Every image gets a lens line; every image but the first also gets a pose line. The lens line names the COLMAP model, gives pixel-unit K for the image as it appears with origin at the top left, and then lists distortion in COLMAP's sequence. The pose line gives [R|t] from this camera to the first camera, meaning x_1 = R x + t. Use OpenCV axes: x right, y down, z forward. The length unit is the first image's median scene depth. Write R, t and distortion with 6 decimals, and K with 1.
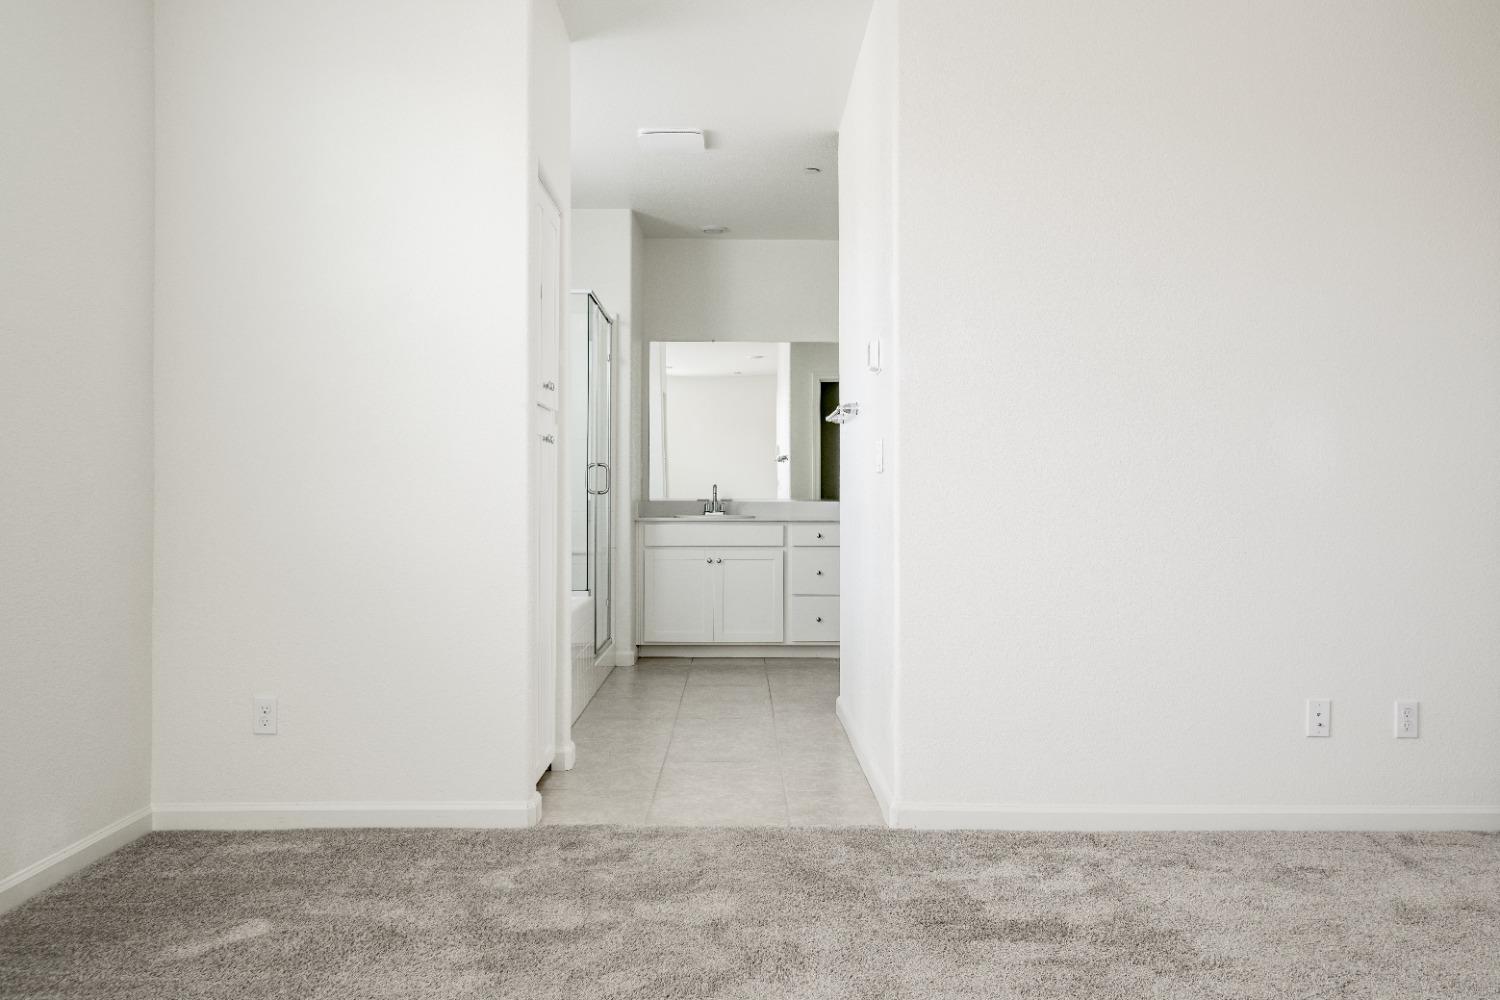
lens RADIAL K [[1149.7, 0, 749.9], [0, 1149.7, 495.9], [0, 0, 1]] dist [0.012589, -0.000148]
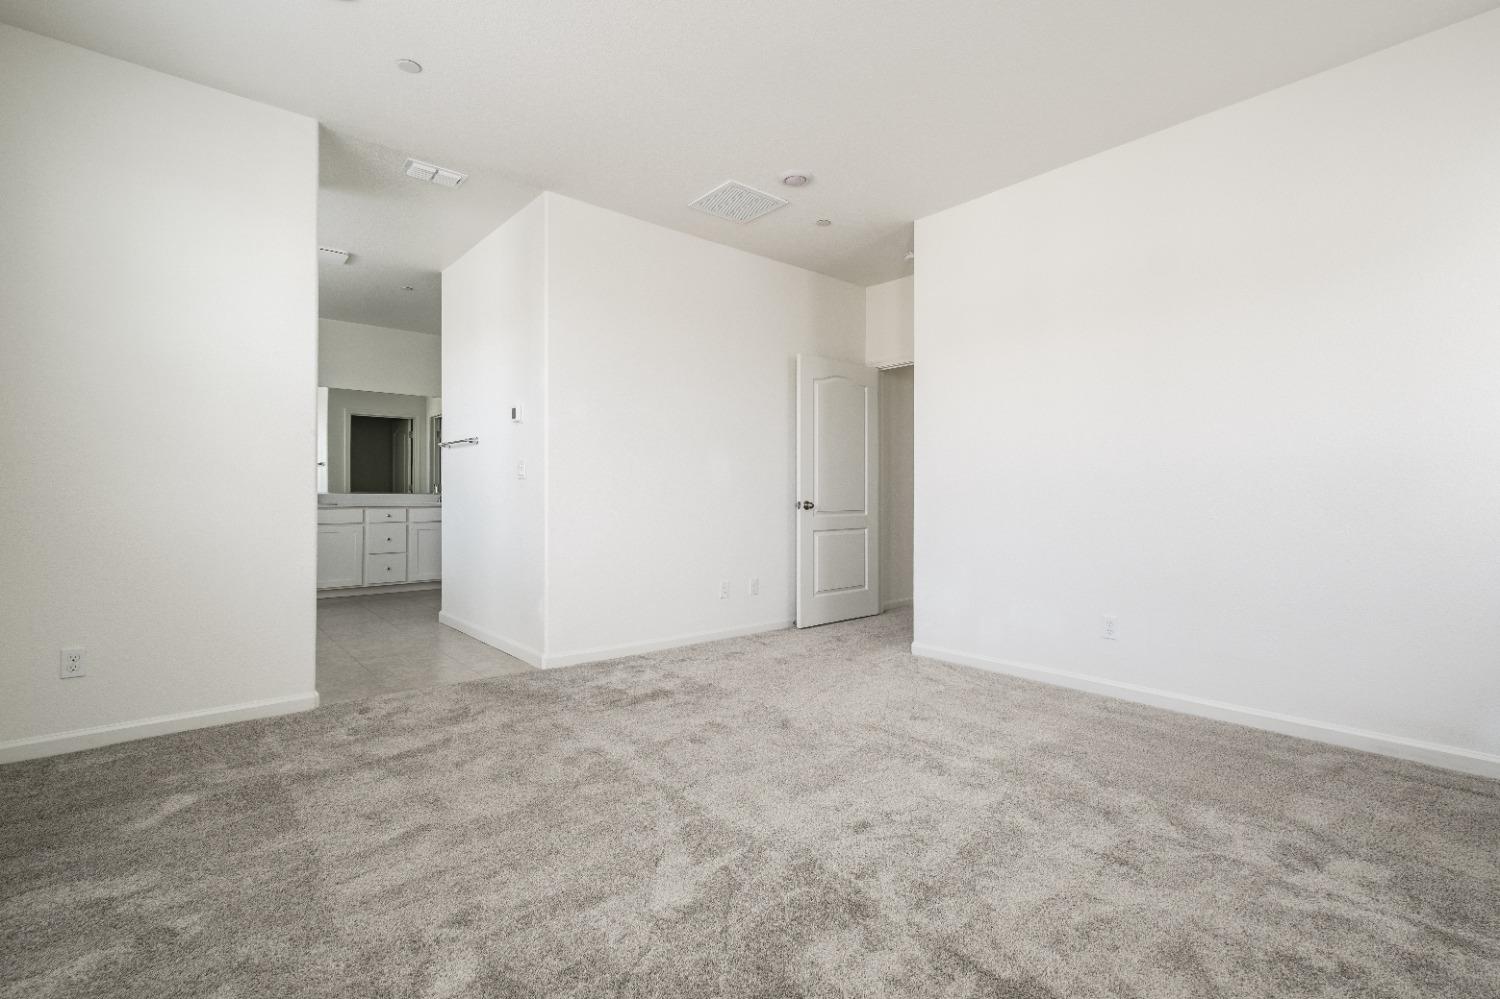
lens RADIAL K [[671.4, 0, 752.5], [0, 671.4, 498.6], [0, 0, 1]] dist [-0.000253, -0.000177]
pose [[0.759568, -0.001123, 0.650427, -0.358253], [-0.007440, 0.999918, 0.010415, -0.005133], [-0.650385, -0.012750, 0.759497, -0.056468]]
